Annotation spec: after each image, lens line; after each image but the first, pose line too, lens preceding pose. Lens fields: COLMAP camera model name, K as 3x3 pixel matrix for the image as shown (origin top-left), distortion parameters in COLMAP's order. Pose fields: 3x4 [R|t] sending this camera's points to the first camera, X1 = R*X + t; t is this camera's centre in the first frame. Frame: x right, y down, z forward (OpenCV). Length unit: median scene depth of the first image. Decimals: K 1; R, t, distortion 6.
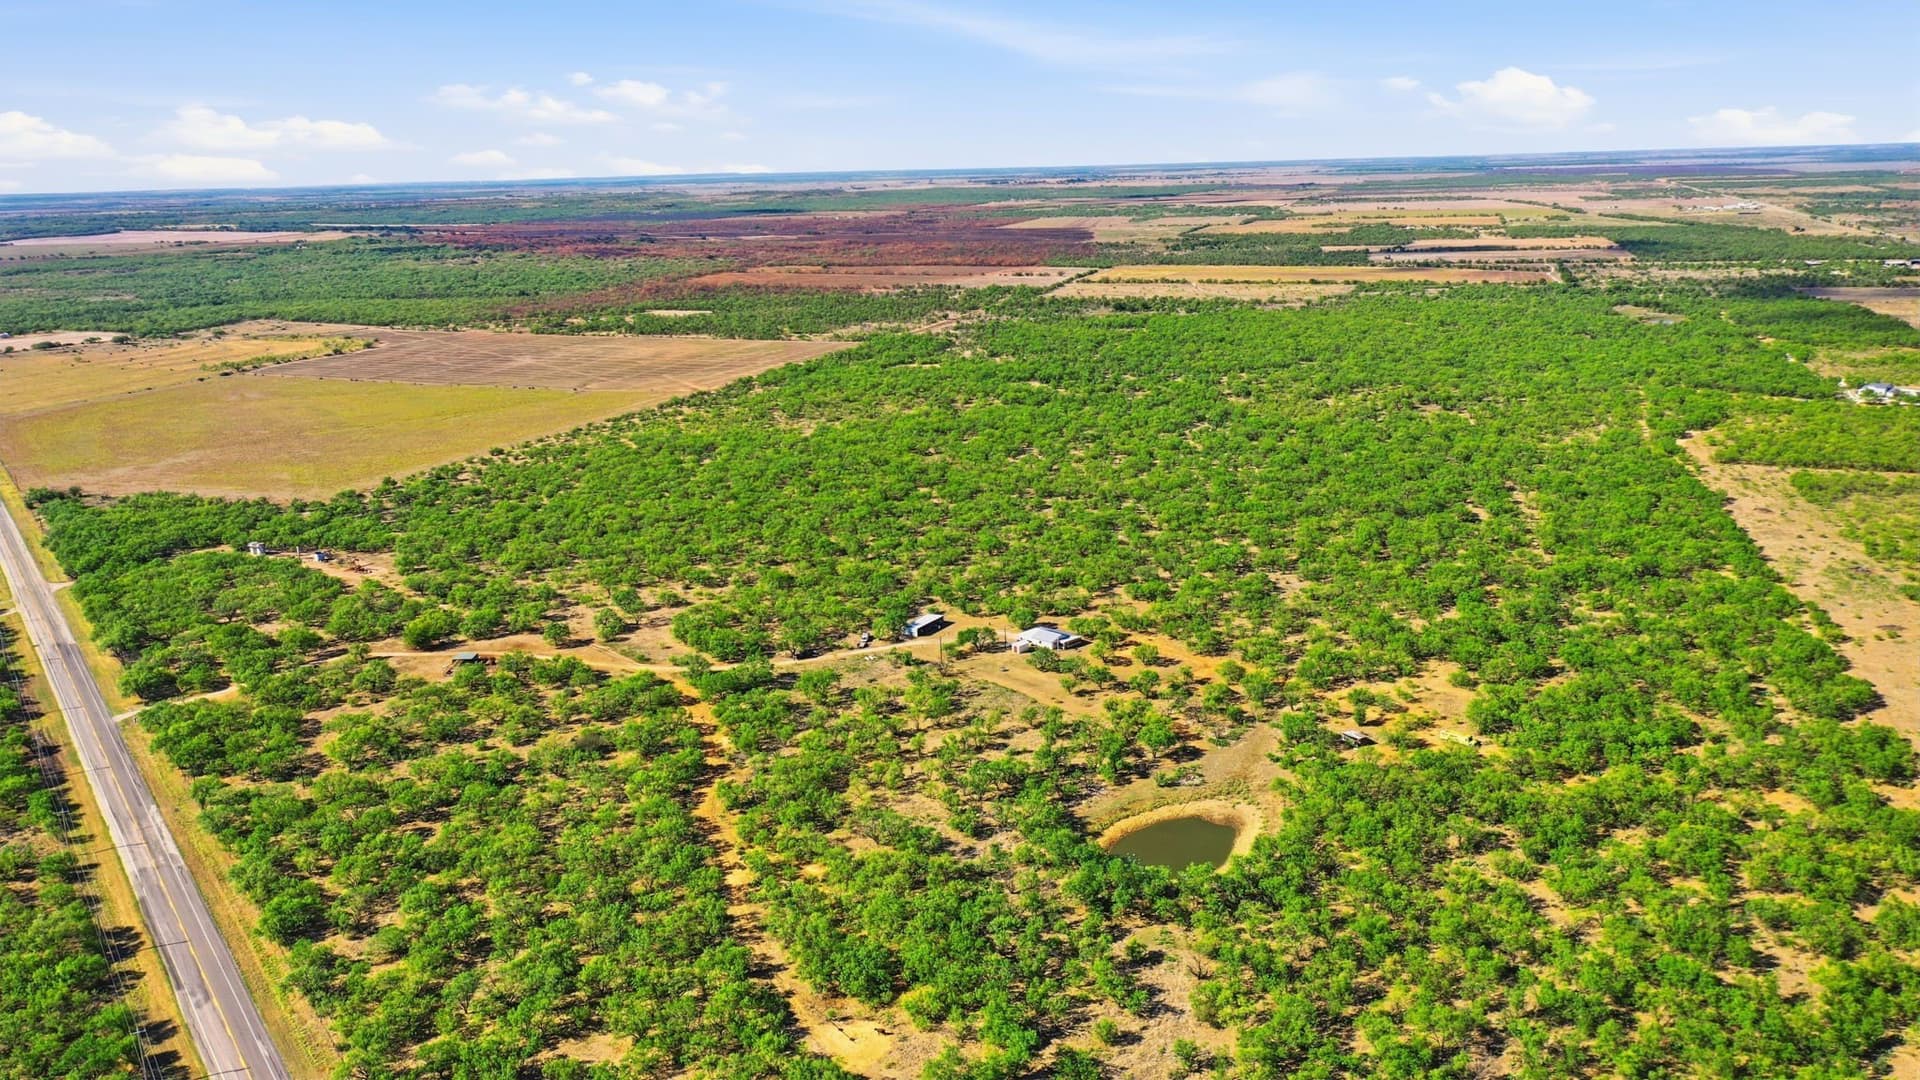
lens RADIAL K [[1500.7, 0, 960.0], [0, 1500.7, 540.0], [0, 0, 1]] dist [-0.000169, -0.004170]
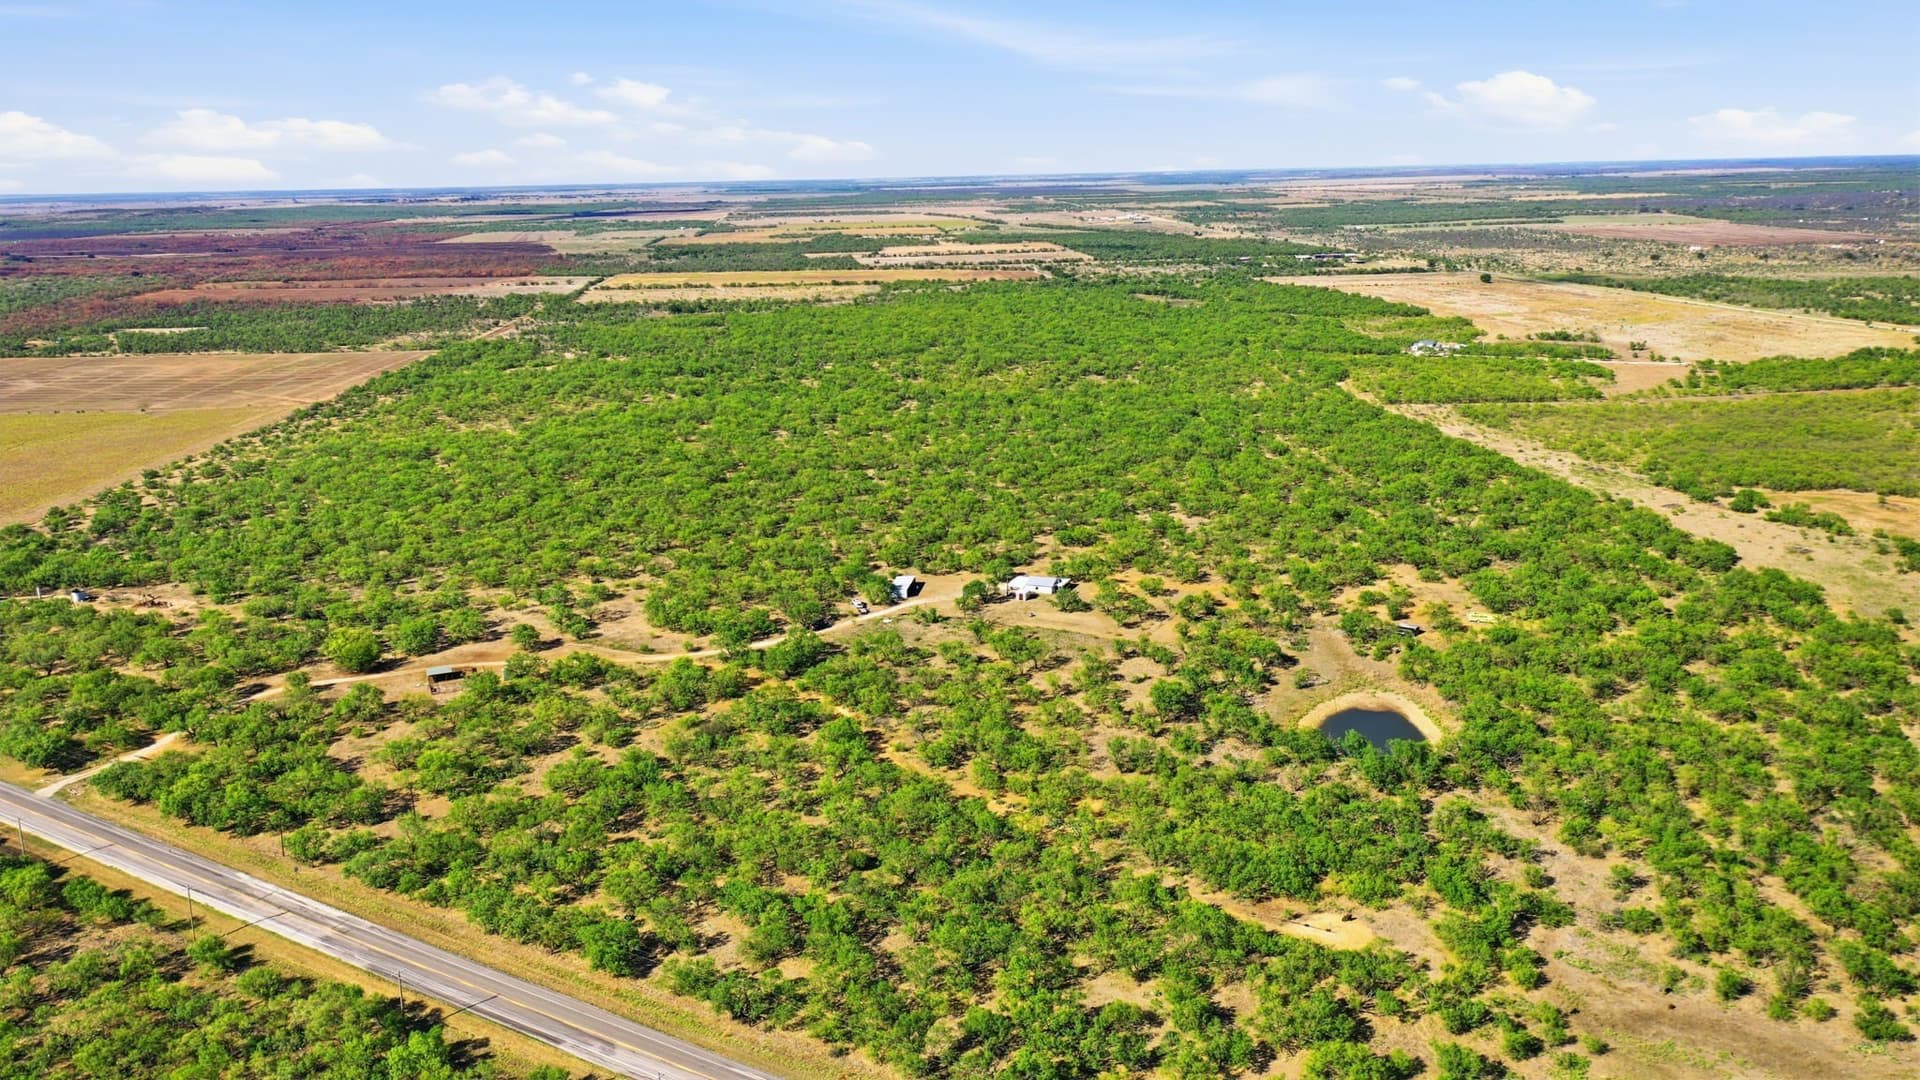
lens RADIAL K [[1500.7, 0, 960.0], [0, 1500.7, 540.0], [0, 0, 1]] dist [-0.000169, -0.004170]
pose [[0.918232, -0.086020, 0.386587, -0.425442], [0.091753, 0.995775, 0.003638, 0.031006], [-0.385267, 0.032130, 0.922246, 0.107743]]
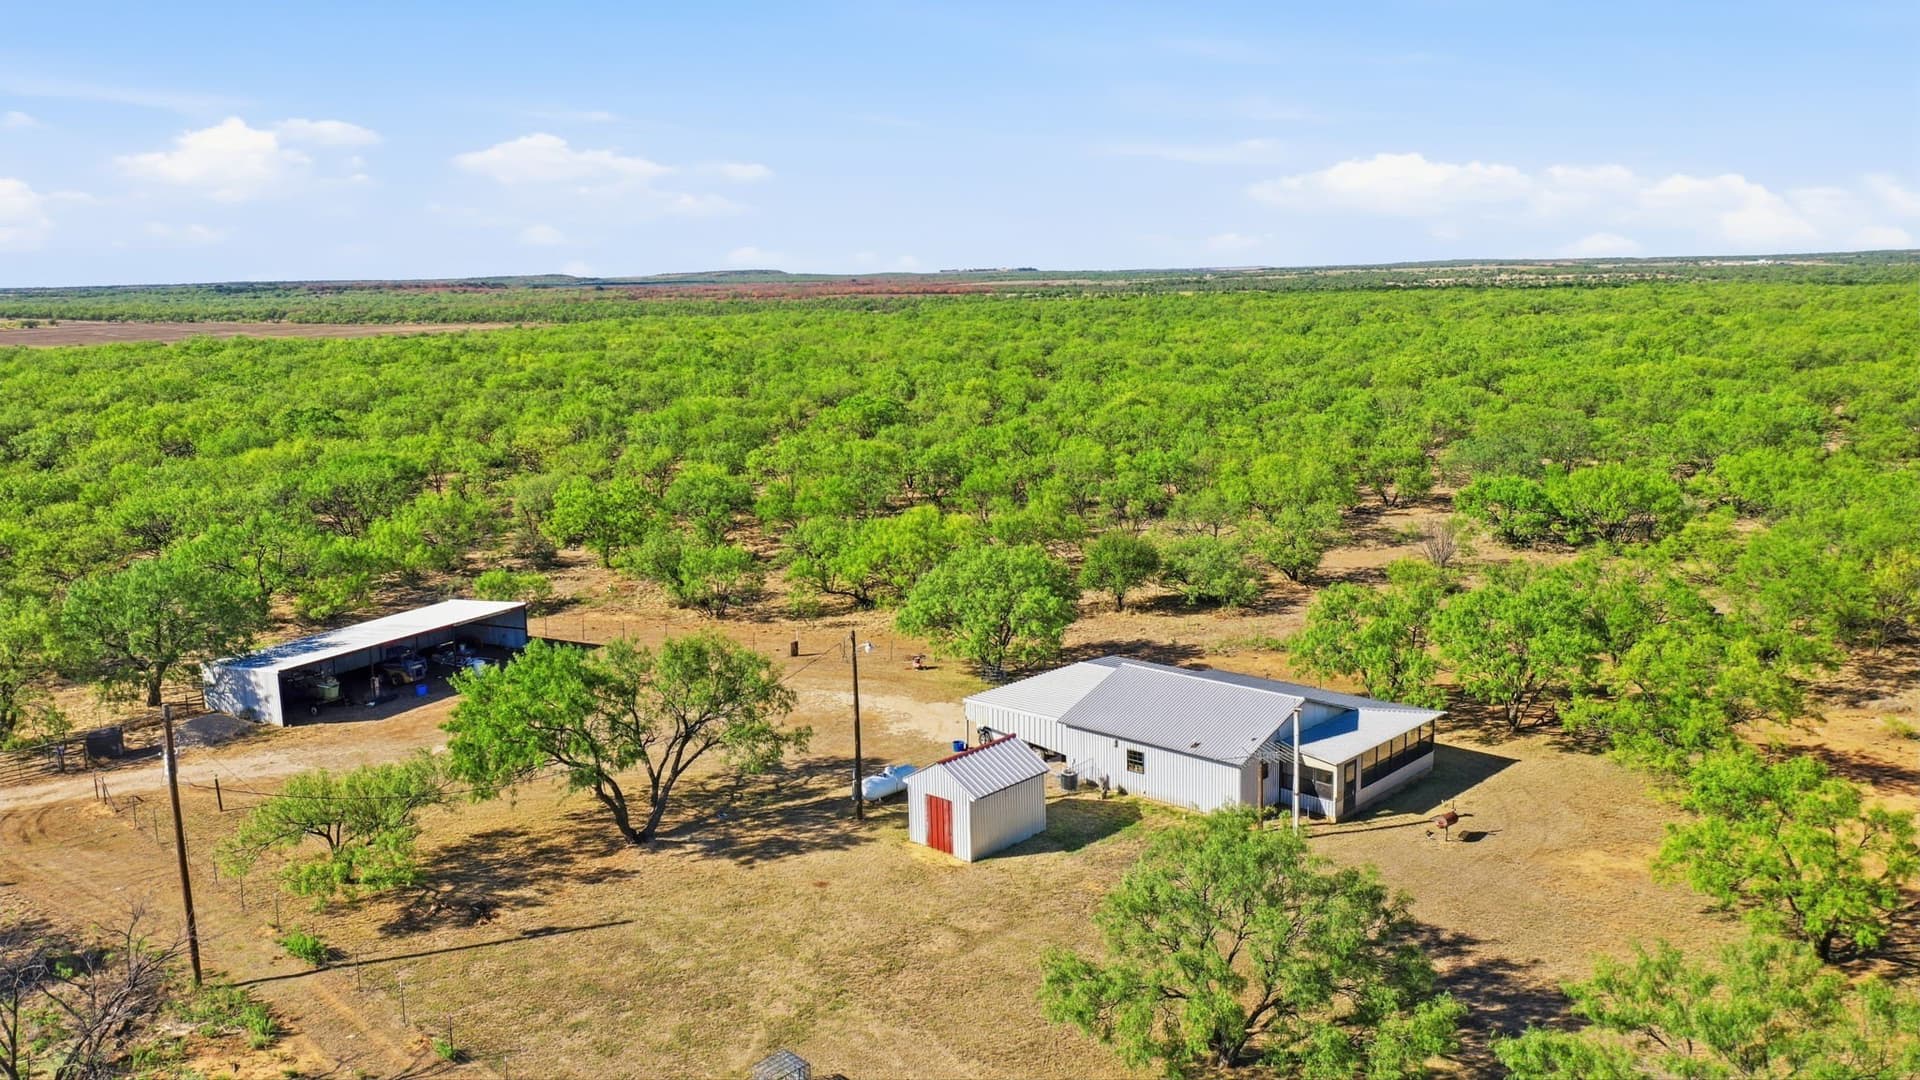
lens RADIAL K [[1499.5, 0, 960.0], [0, 1499.5, 540.0], [0, 0, 1]] dist [-0.008590, -0.004049]
pose [[0.999451, -0.000859, 0.033129, 0.038813], [0.003267, 0.997349, -0.072695, 0.065735], [-0.032979, 0.072763, 0.996804, 0.982442]]
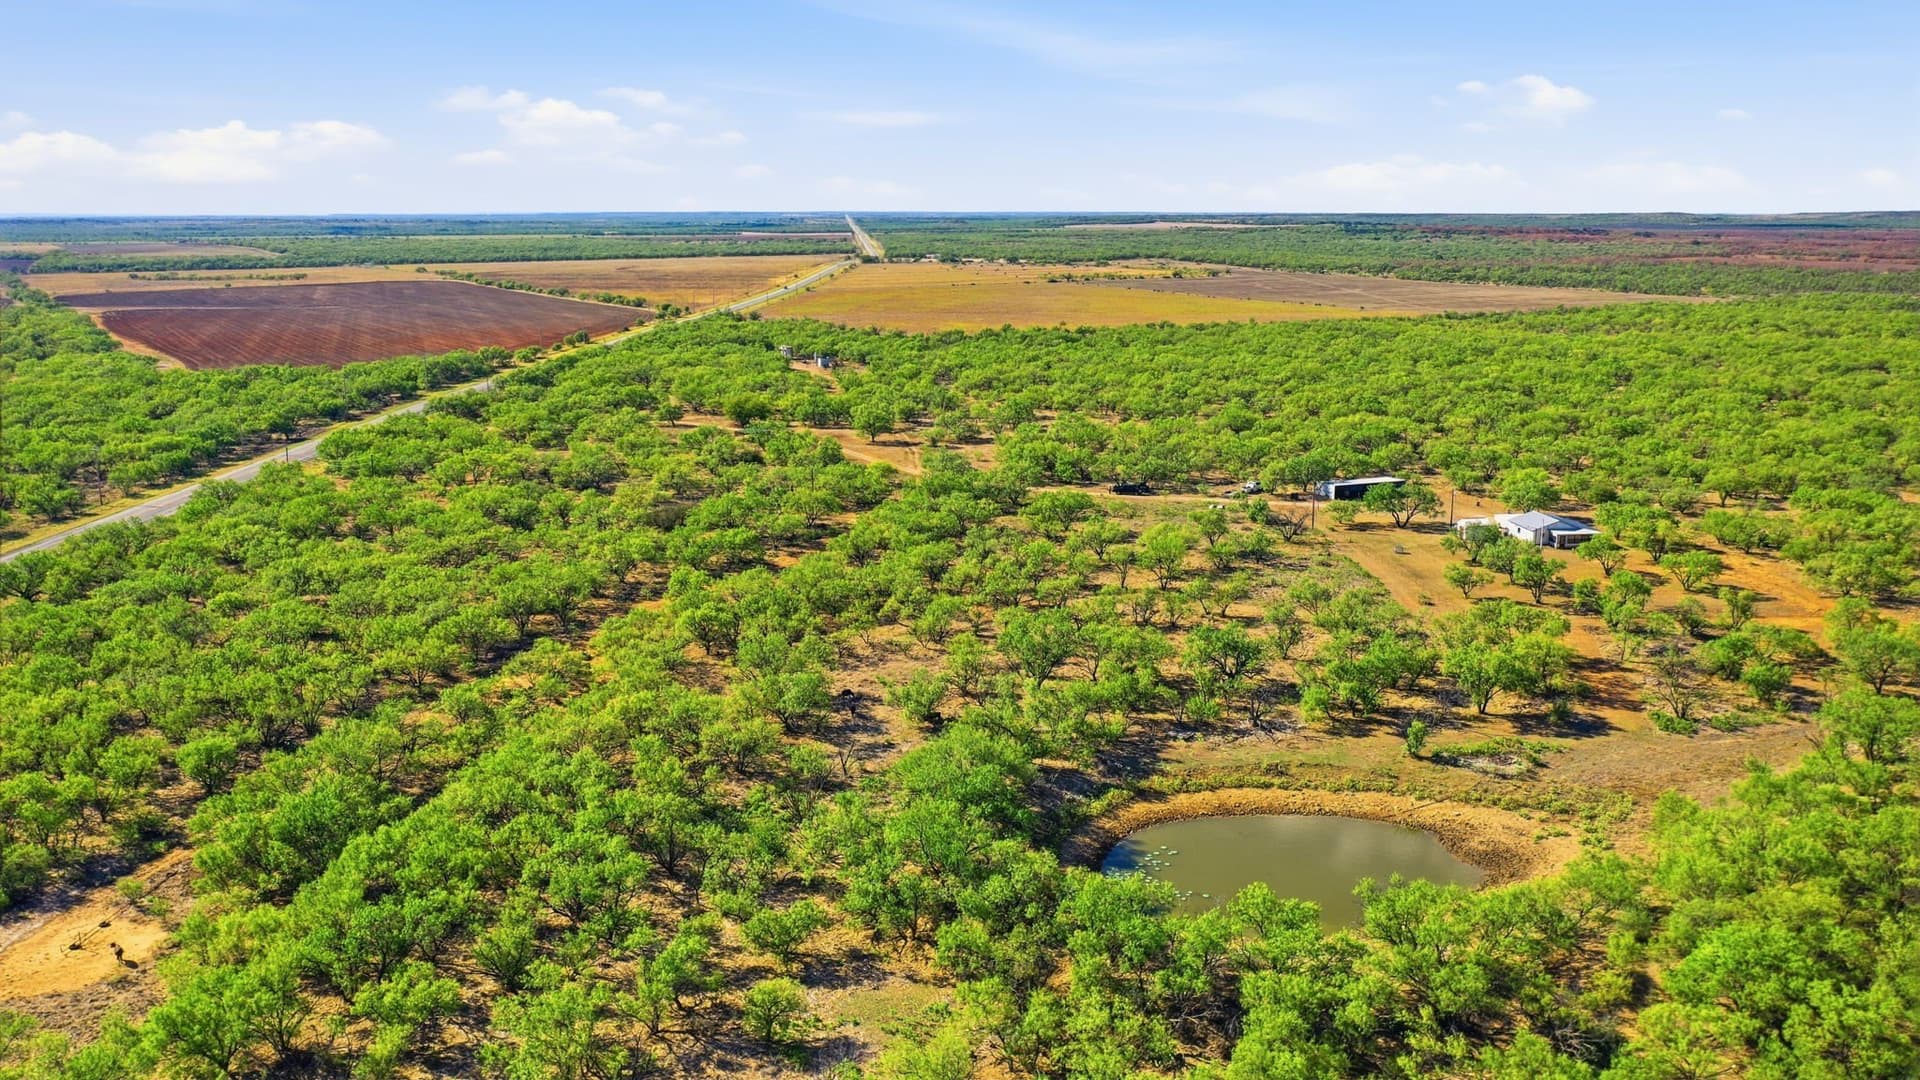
lens RADIAL K [[1500.7, 0, 960.0], [0, 1500.7, 540.0], [0, 0, 1]] dist [-0.000169, -0.004170]
pose [[0.783661, 0.155975, -0.601288, 0.248256], [-0.169600, 0.984911, 0.034448, 0.097758], [0.597588, 0.074983, 0.798290, 0.509288]]
